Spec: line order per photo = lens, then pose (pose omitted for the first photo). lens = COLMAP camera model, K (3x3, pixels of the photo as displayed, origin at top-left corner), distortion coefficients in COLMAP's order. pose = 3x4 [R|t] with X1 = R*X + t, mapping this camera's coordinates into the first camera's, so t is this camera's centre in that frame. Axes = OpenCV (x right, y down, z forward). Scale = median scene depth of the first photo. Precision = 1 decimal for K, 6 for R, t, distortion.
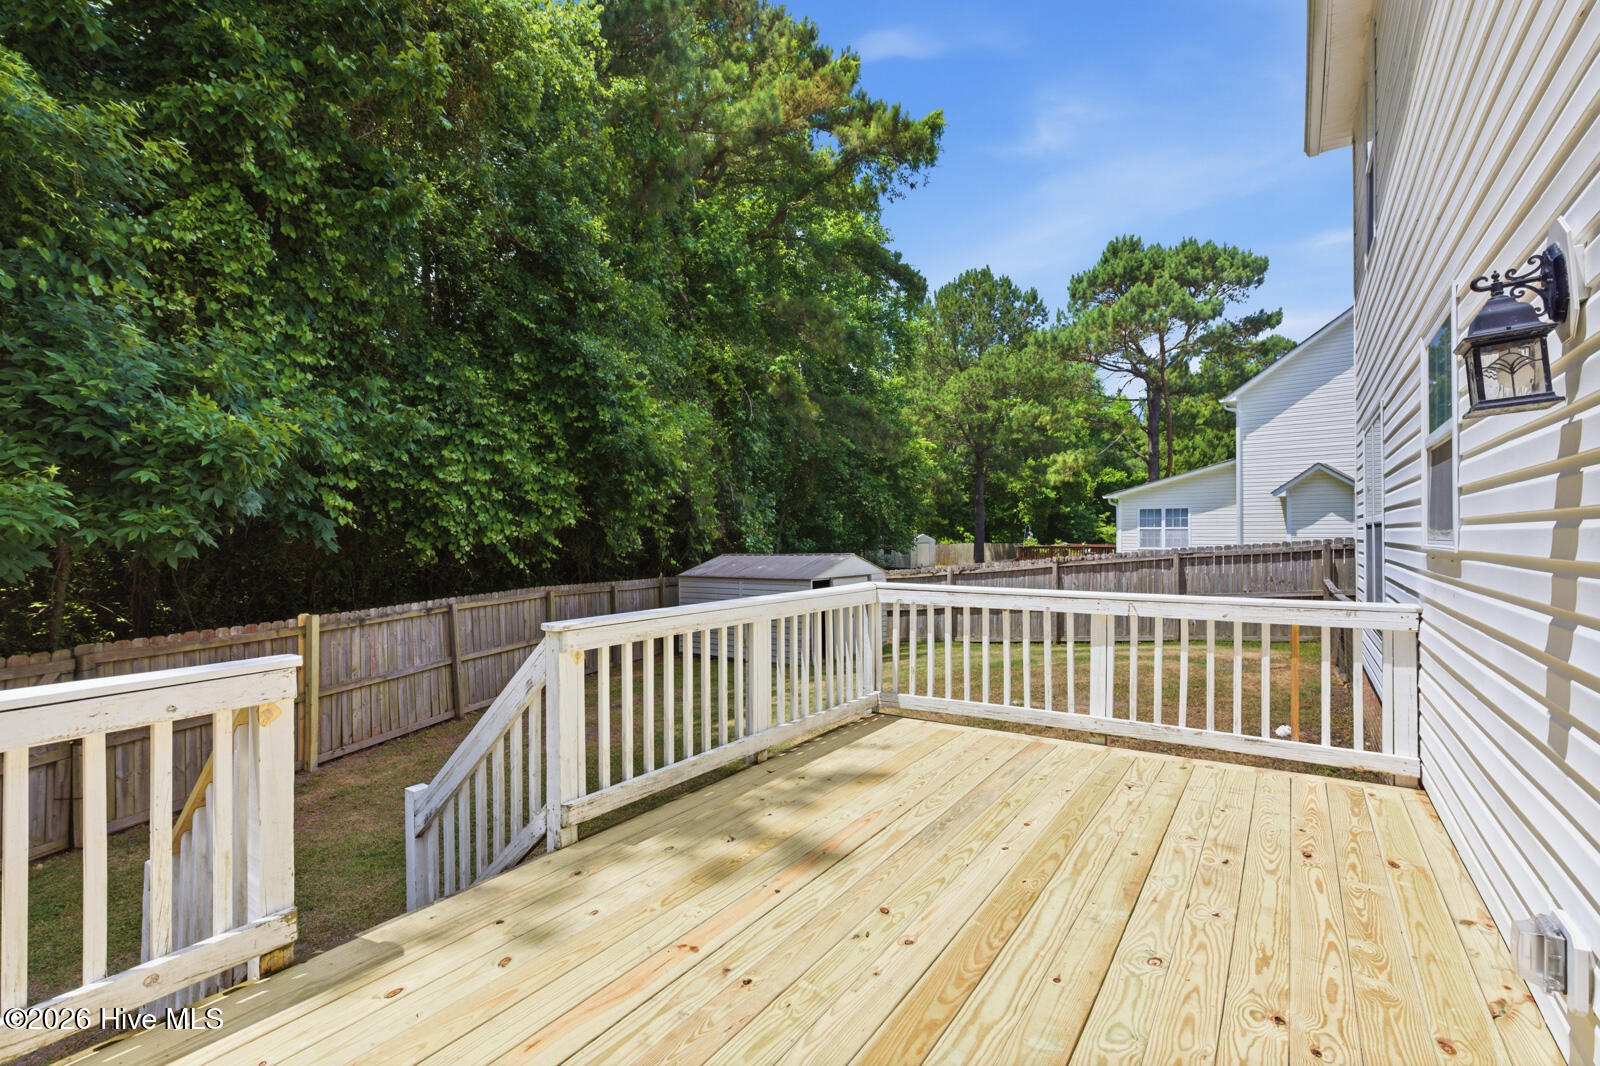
lens RADIAL K [[727.9, 0, 809.0], [0, 727.9, 526.9], [0, 0, 1]] dist [0.001858, -0.000318]
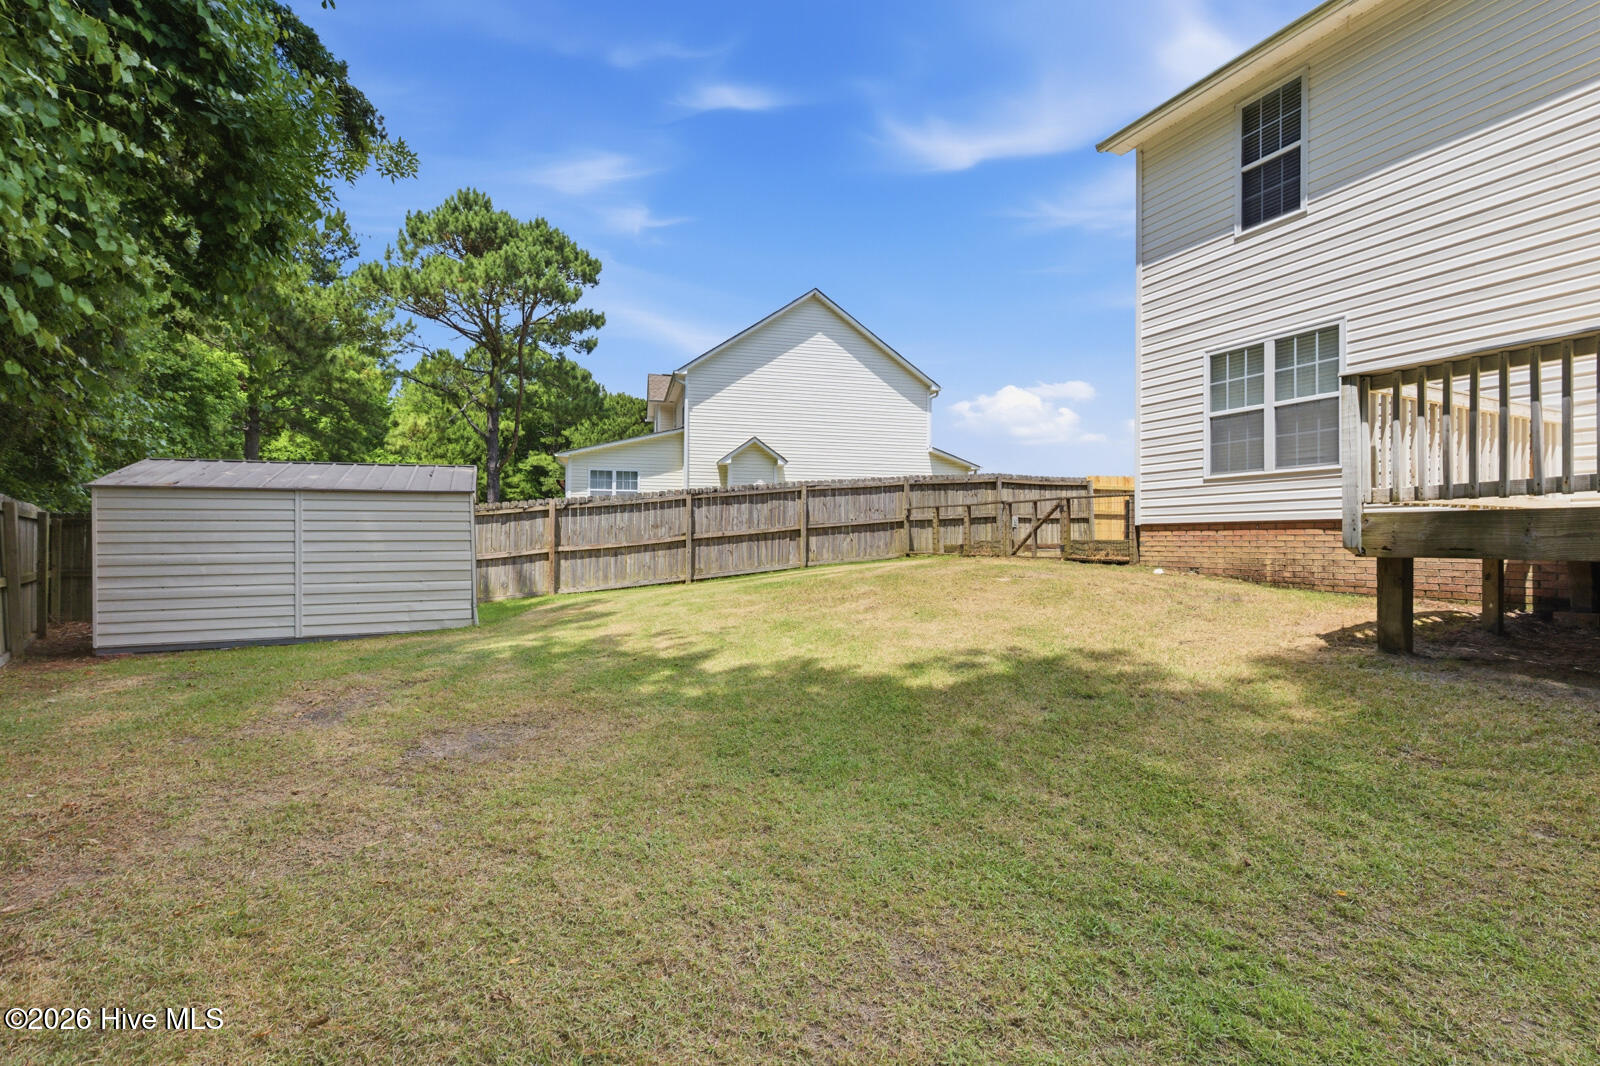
lens RADIAL K [[727.9, 0, 813.2], [0, 727.9, 540.1], [0, 0, 1]] dist [0.001858, -0.000318]
pose [[0.524861, 0.001435, 0.851187, -0.135652], [-0.011352, 0.999921, 0.005314, 0.038231], [-0.851112, -0.012452, 0.524836, 0.149622]]
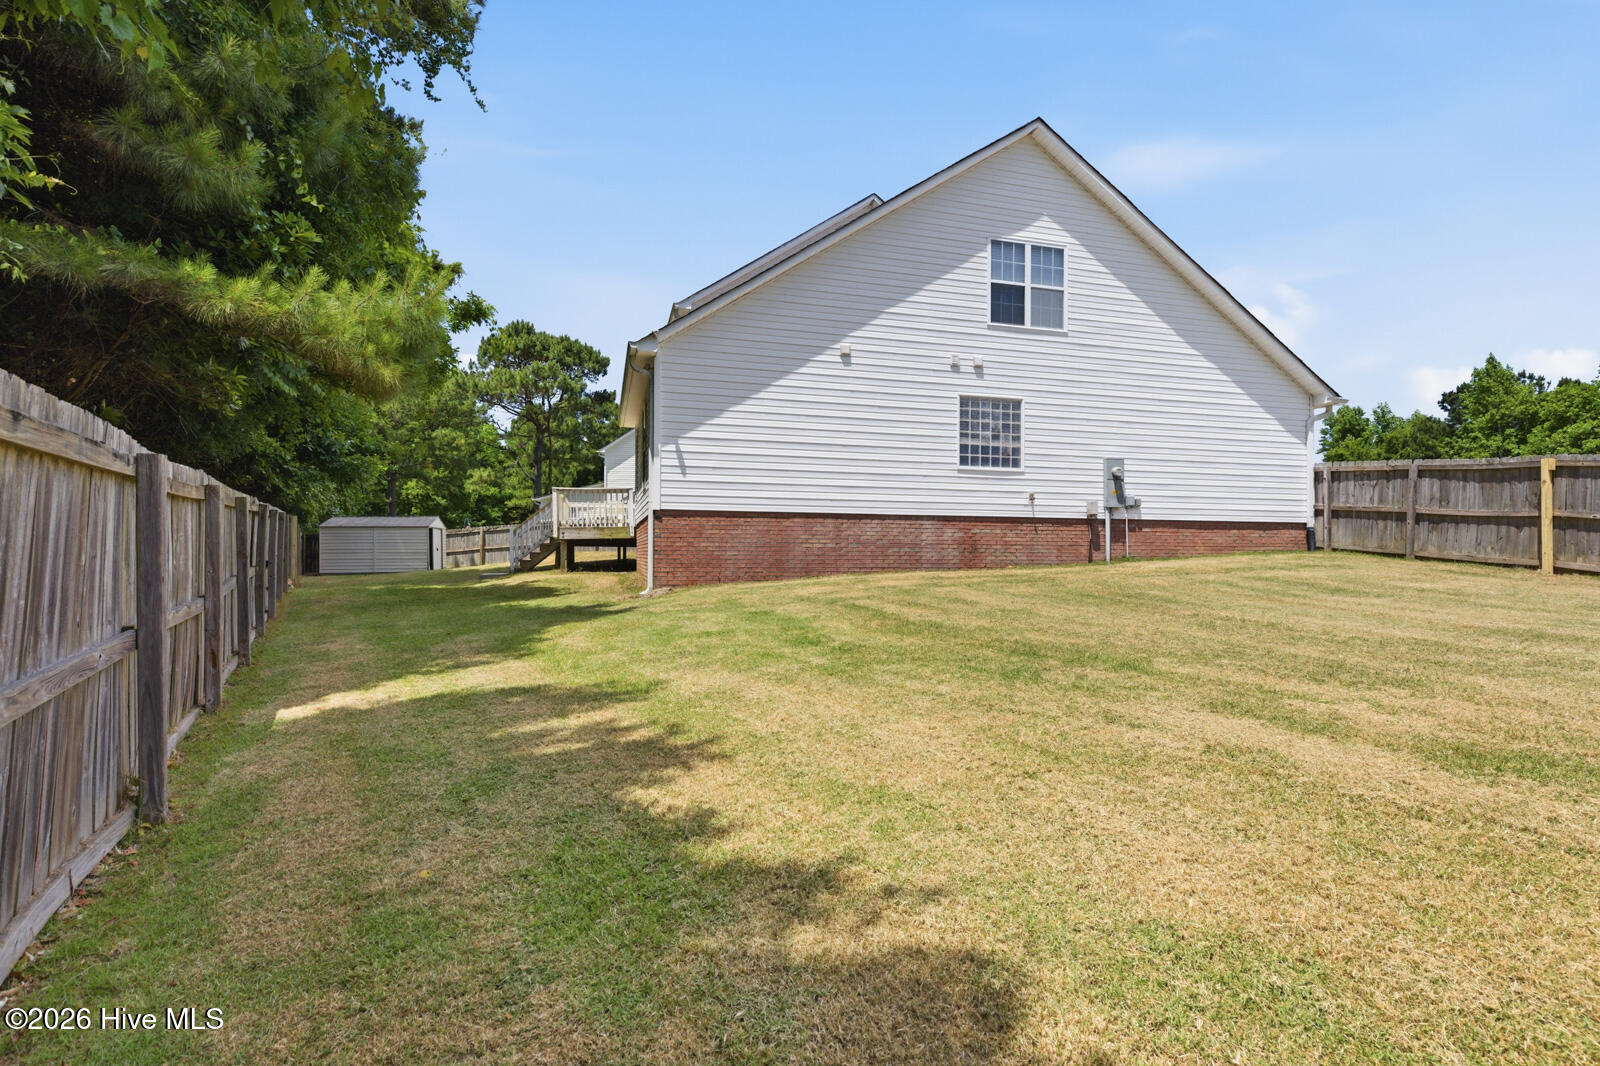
lens RADIAL K [[727.9, 0, 805.5], [0, 727.9, 535.2], [0, 0, 1]] dist [0.001858, -0.000318]
pose [[0.655251, 0.021550, 0.755104, -0.285472], [-0.010282, 0.999755, -0.019609, 0.043768], [-0.755341, 0.005084, 0.655312, -0.367537]]
